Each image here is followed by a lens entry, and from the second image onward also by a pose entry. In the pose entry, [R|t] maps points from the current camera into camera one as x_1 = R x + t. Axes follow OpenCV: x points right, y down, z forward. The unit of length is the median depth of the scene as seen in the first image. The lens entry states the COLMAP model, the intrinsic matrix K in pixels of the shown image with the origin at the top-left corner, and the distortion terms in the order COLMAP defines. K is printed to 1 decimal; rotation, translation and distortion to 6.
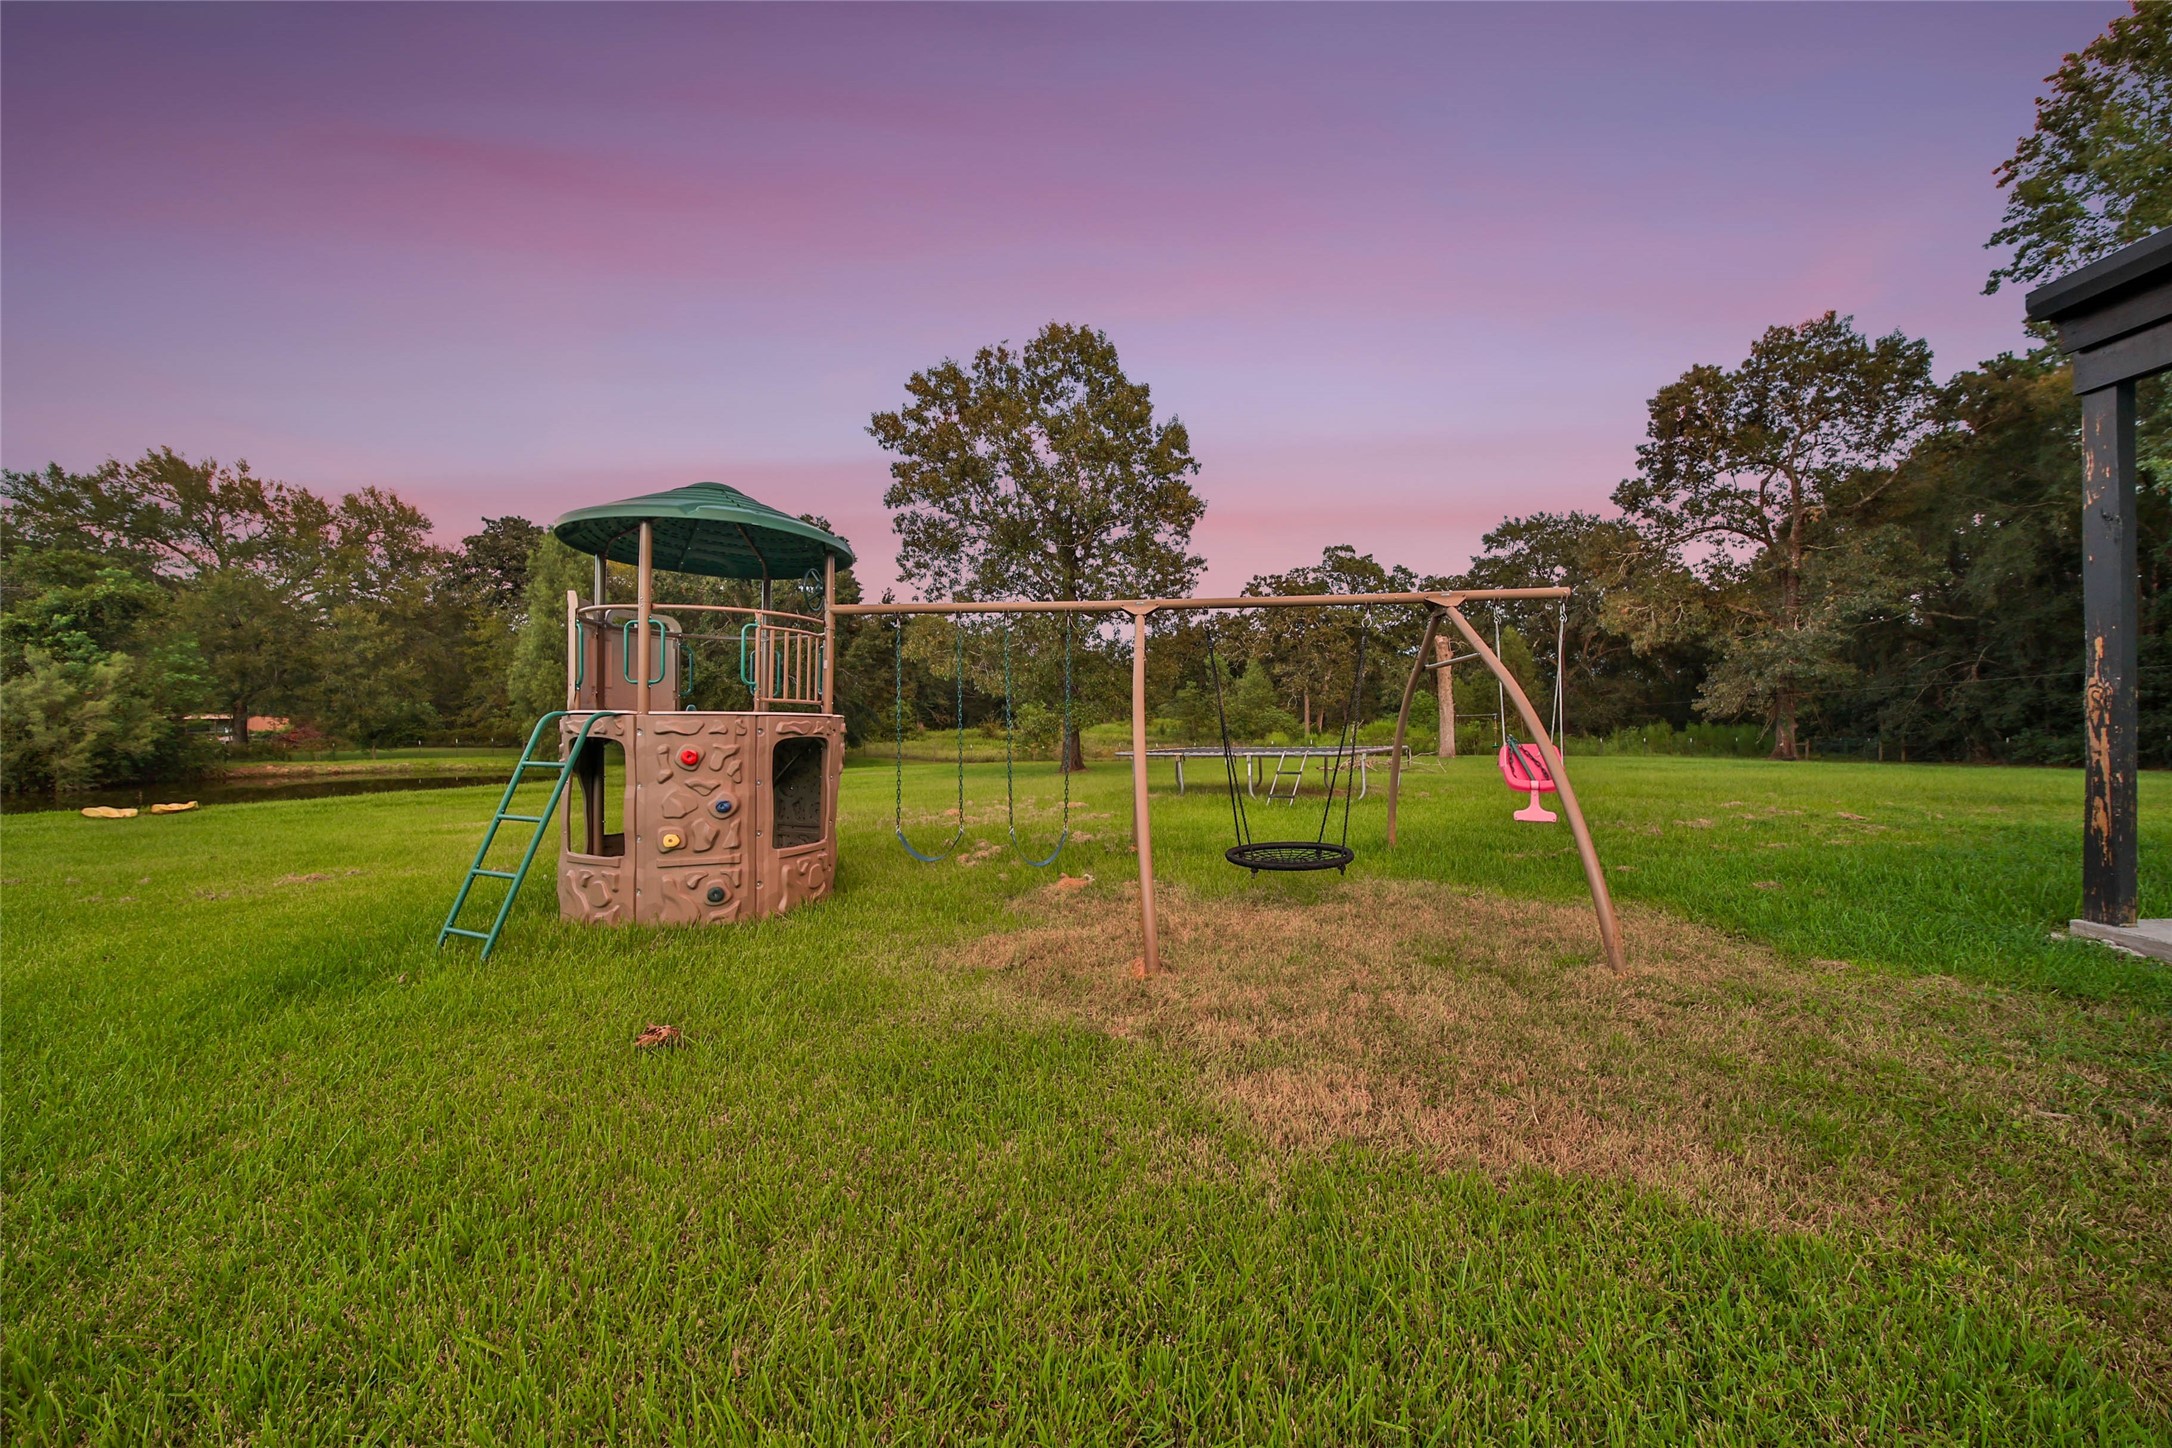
lens RADIAL K [[782.5, 0, 1088.3], [0, 782.5, 714.8], [0, 0, 1]] dist [-0.000085, 0.000056]
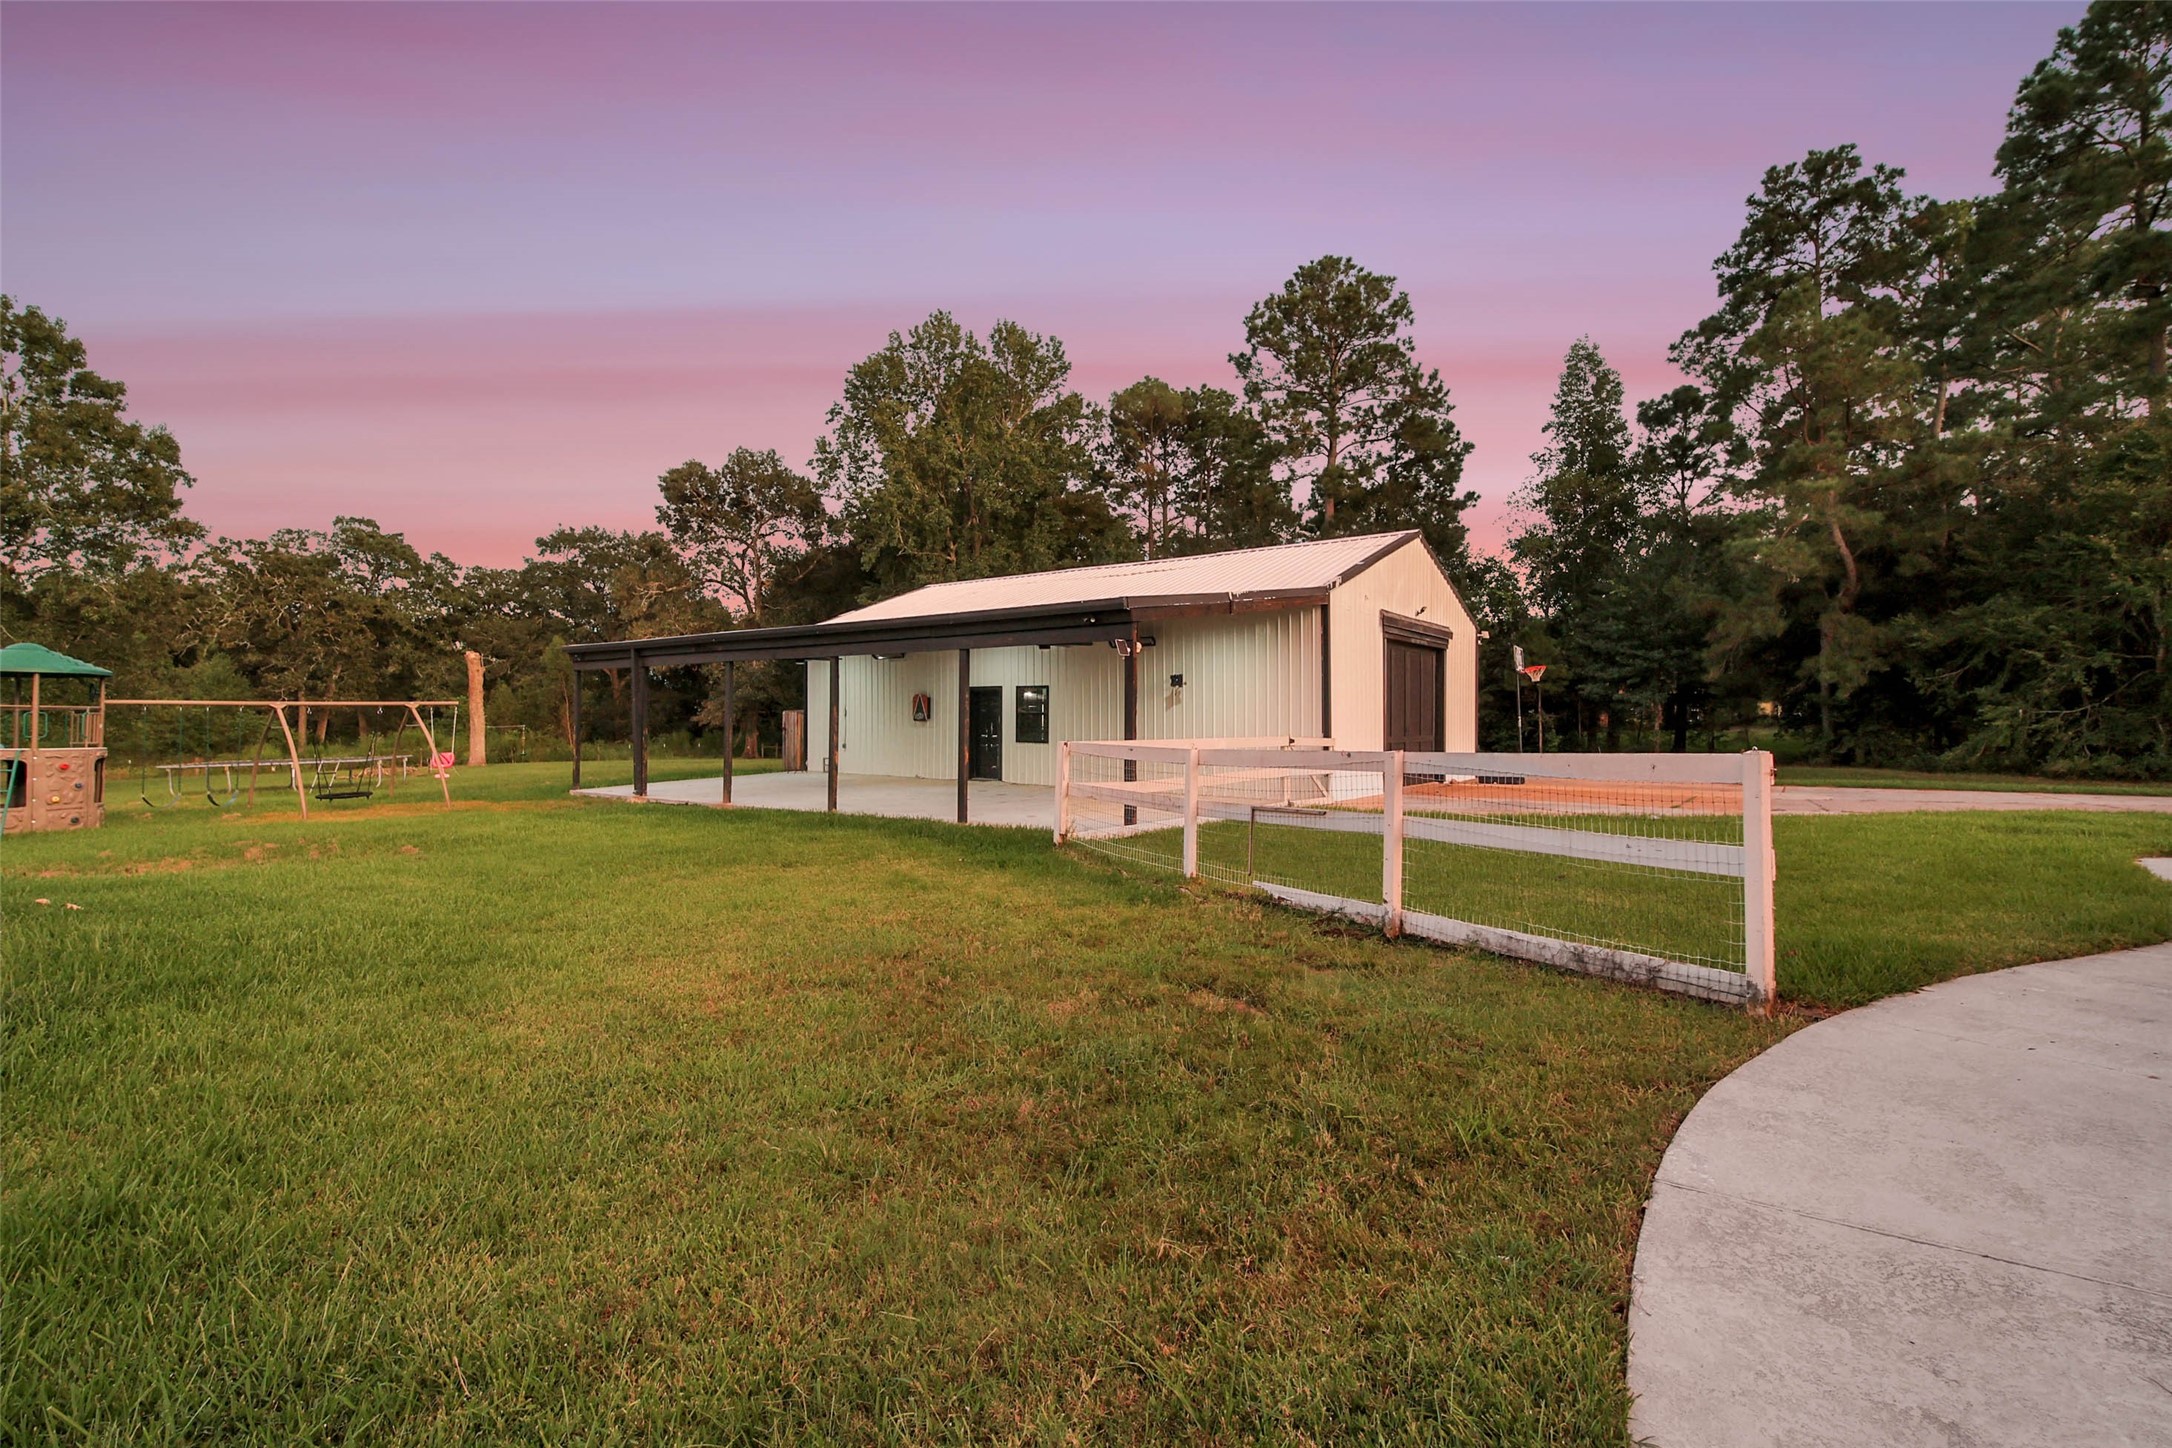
lens RADIAL K [[919.8, 0, 1085.8], [0, 919.8, 702.2], [0, 0, 1]] dist [-0.000511, -0.000213]
pose [[0.551550, 0.021780, 0.833858, -0.109120], [-0.008304, 0.999753, -0.020620, -0.011252], [-0.834101, 0.004449, 0.551594, -0.319689]]
